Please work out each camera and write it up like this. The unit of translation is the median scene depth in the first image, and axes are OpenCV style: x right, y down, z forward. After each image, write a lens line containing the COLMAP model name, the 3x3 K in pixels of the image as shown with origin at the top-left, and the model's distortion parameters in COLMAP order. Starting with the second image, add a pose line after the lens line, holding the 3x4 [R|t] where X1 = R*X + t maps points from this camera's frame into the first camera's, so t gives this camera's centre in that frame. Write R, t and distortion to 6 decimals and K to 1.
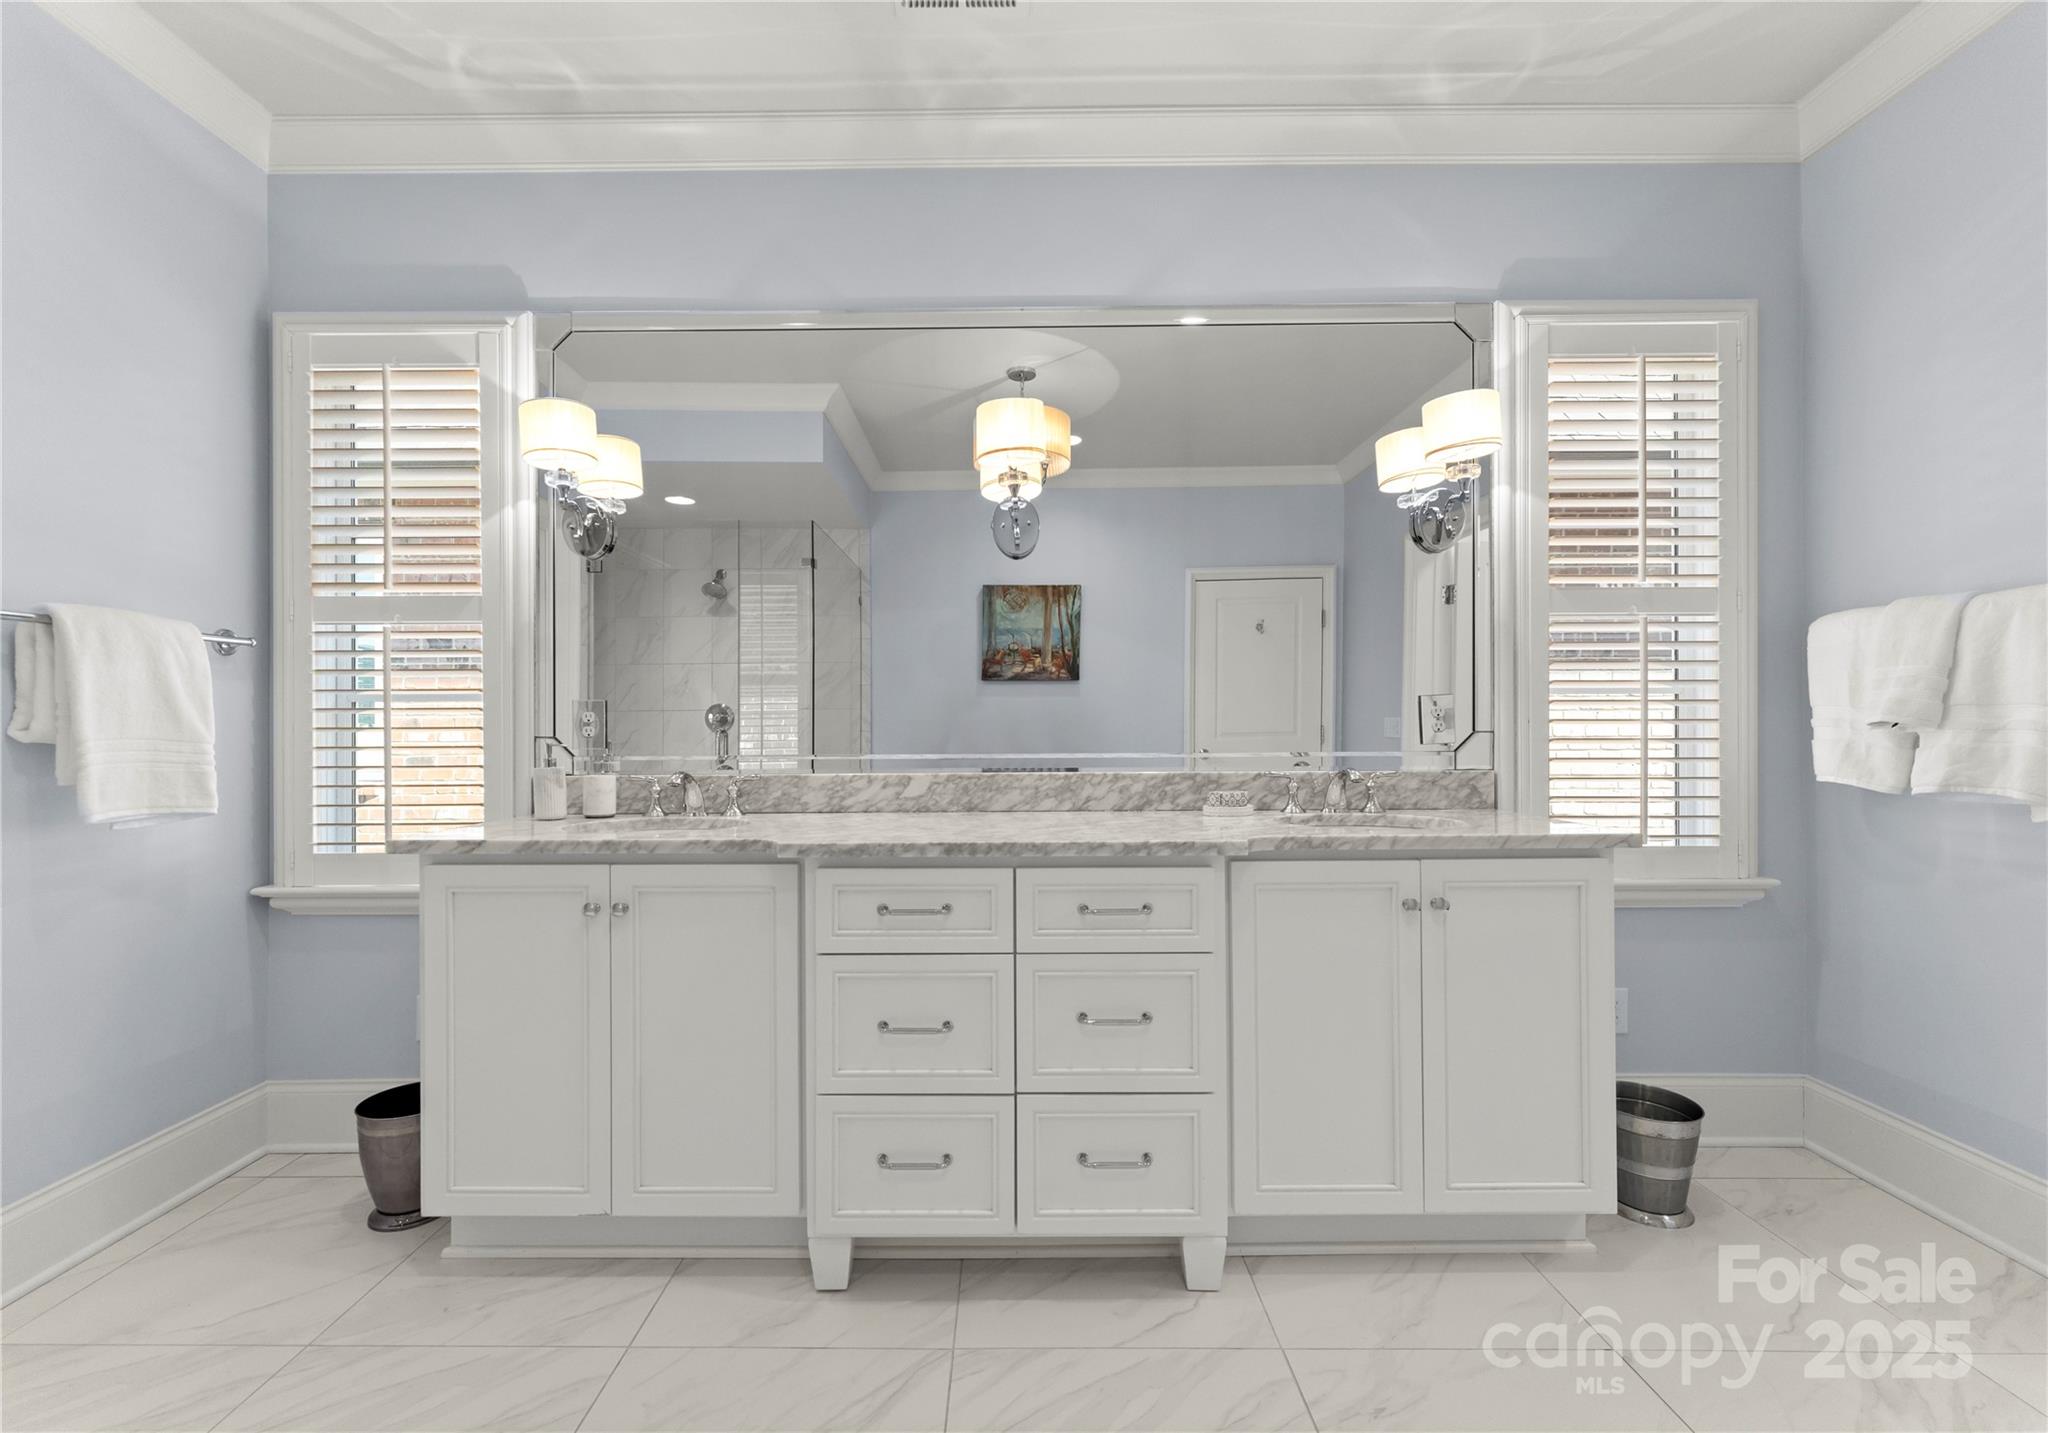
lens RADIAL K [[863.3, 0, 1009.3], [0, 863.3, 723.8], [0, 0, 1]] dist [-0.002564, -0.000548]
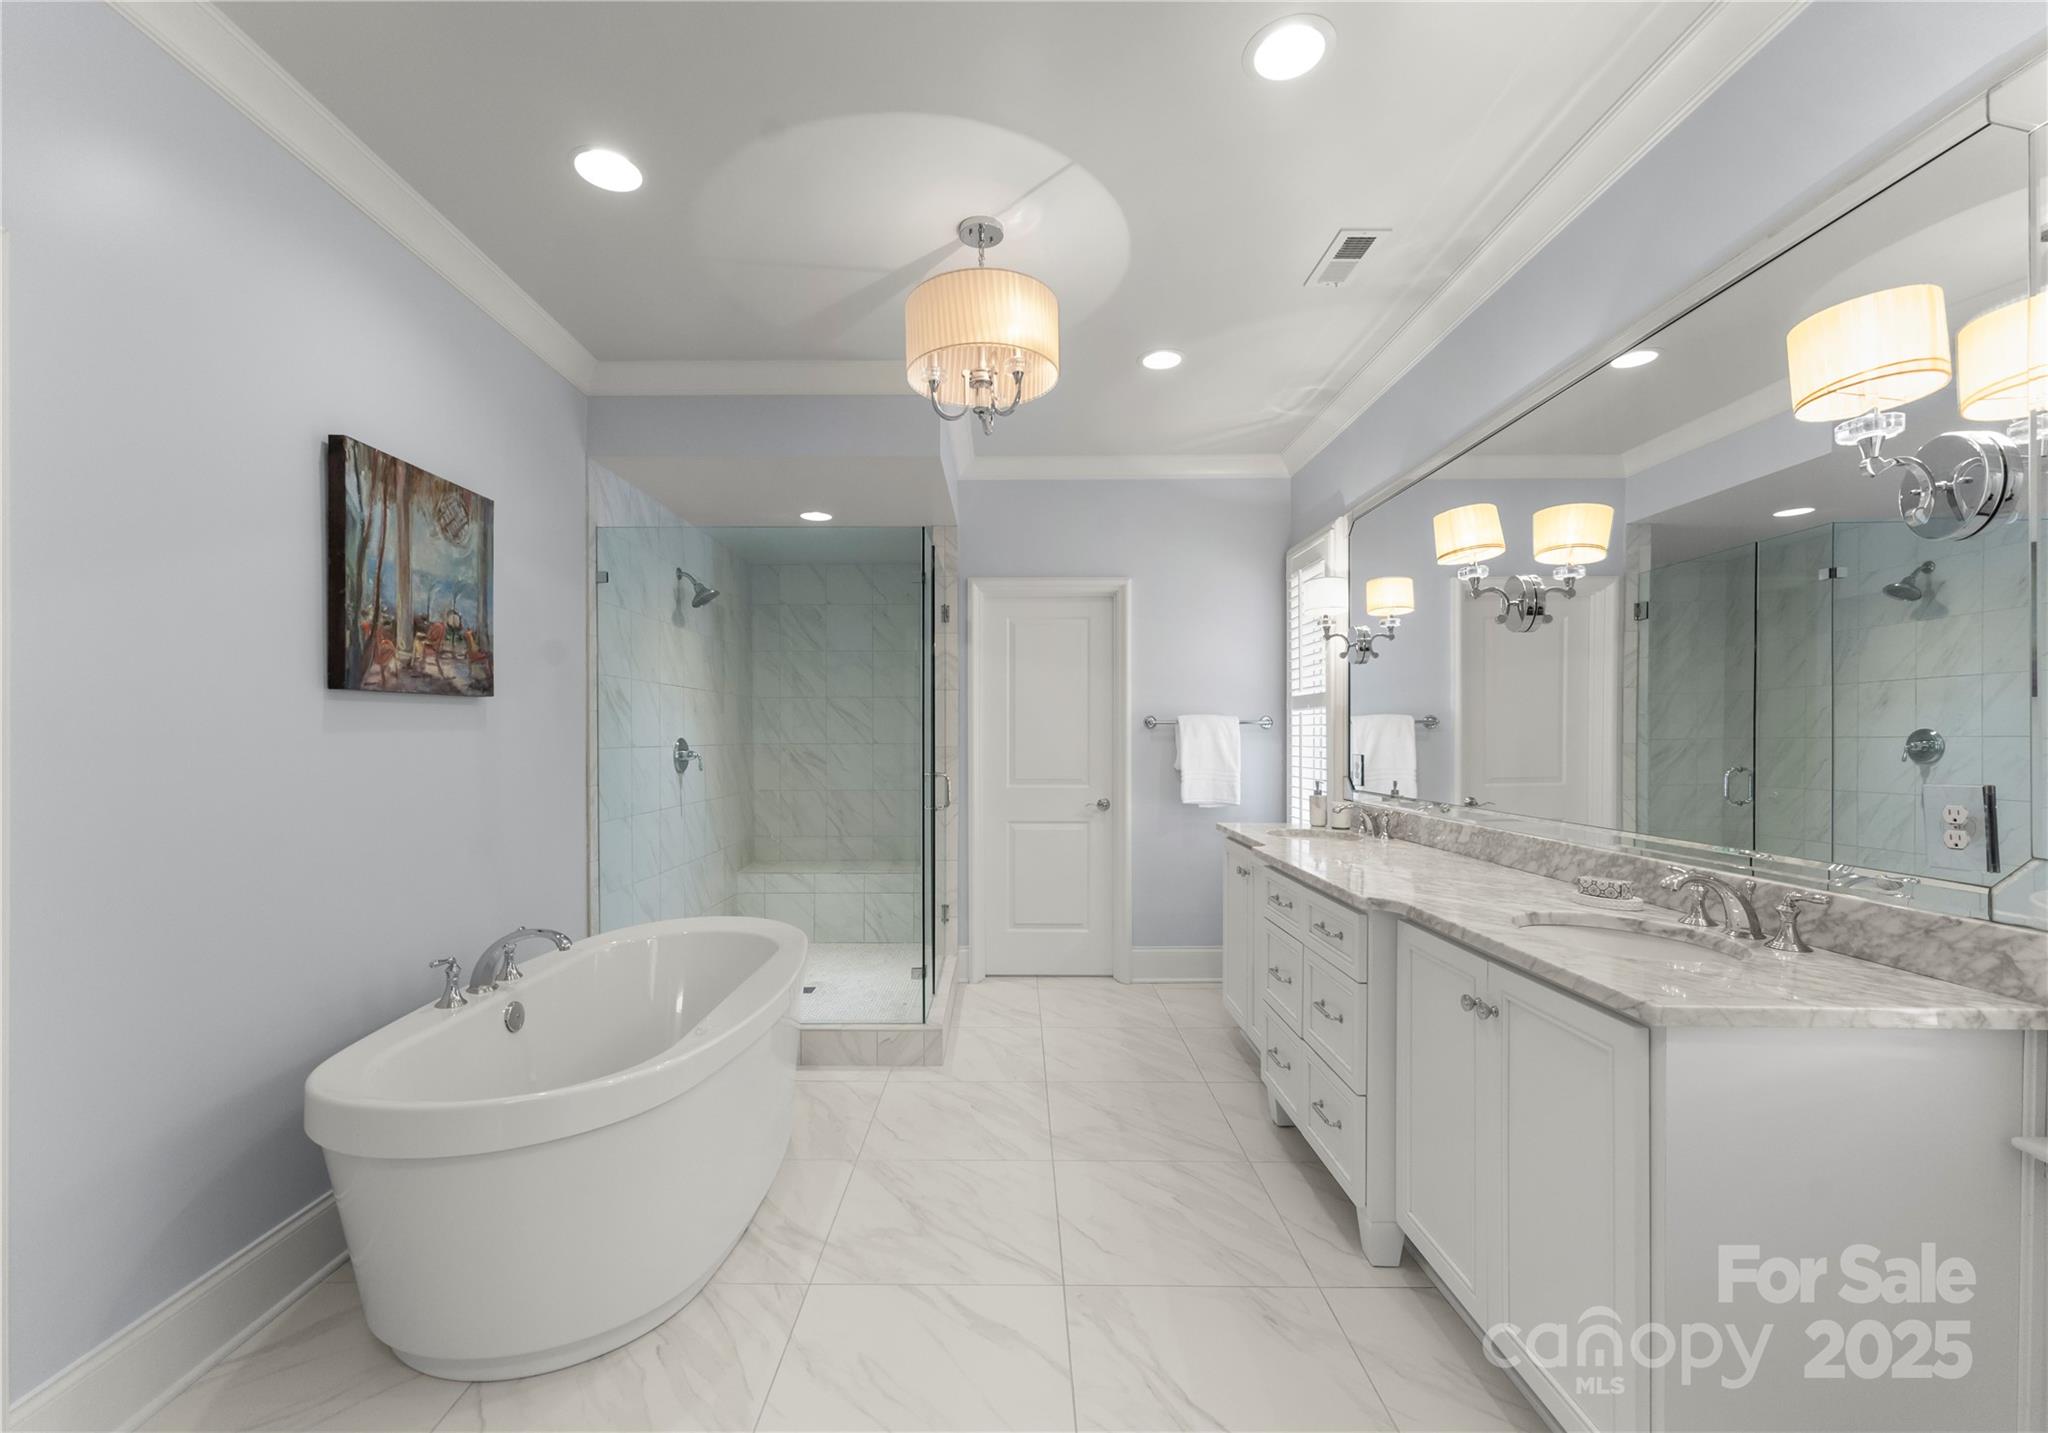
lens RADIAL K [[863.3, 0, 1009.3], [0, 863.3, 723.8], [0, 0, 1]] dist [-0.002564, -0.000548]
pose [[0.002725, -0.007574, -0.999968, 1.092248], [0.012846, 0.999889, -0.007538, -0.080566], [0.999914, -0.012825, 0.002822, 0.362531]]
